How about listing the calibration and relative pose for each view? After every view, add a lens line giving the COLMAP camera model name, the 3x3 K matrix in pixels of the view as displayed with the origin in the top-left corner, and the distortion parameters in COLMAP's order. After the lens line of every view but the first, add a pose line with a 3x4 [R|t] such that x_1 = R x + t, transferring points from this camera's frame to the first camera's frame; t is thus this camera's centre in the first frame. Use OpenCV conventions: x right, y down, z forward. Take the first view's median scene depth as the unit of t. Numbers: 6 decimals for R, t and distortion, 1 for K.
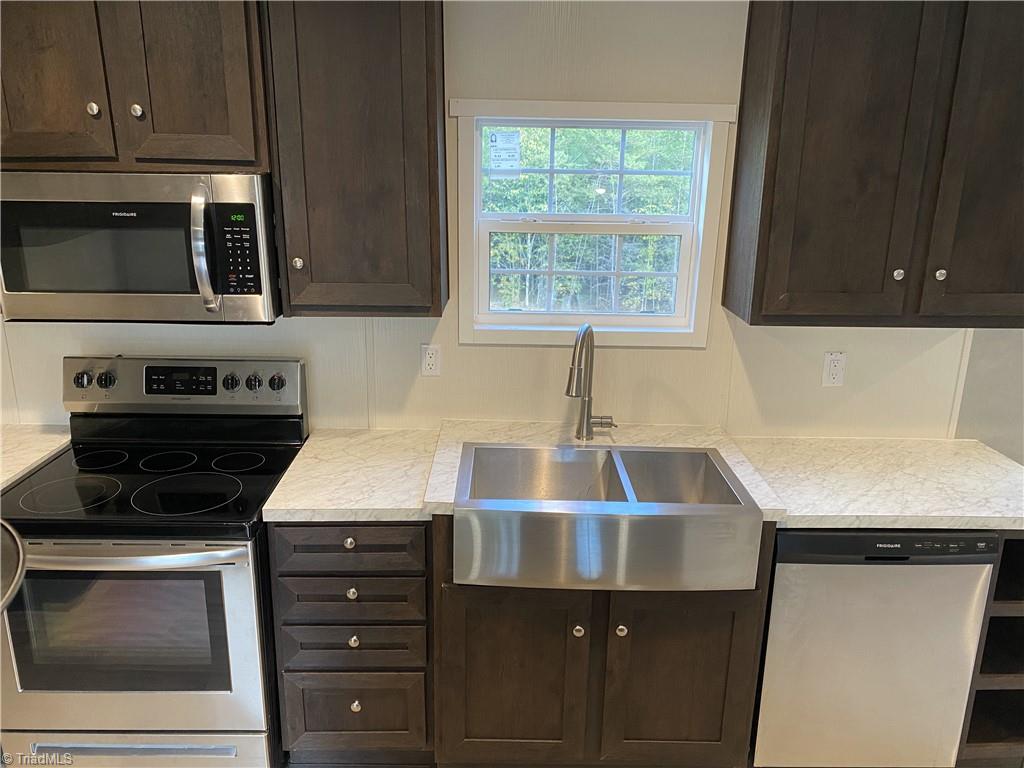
lens RADIAL K [[780.6, 0, 503.3], [0, 780.6, 384.3], [0, 0, 1]] dist [0.033881, -0.018006]
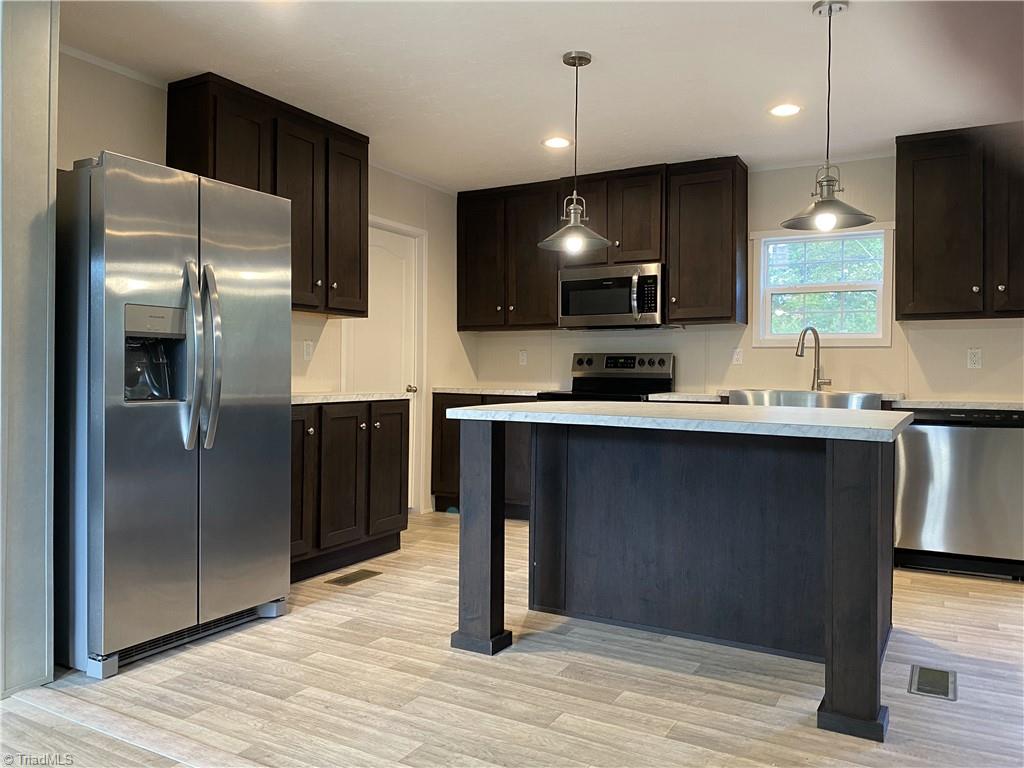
lens RADIAL K [[780.6, 0, 511.8], [0, 780.6, 377.4], [0, 0, 1]] dist [0.033881, -0.018006]
pose [[0.871873, -0.004403, -0.489712, 0.452181], [-0.131287, 0.961257, -0.242383, 0.686660], [0.471806, 0.275620, 0.837516, -1.102743]]
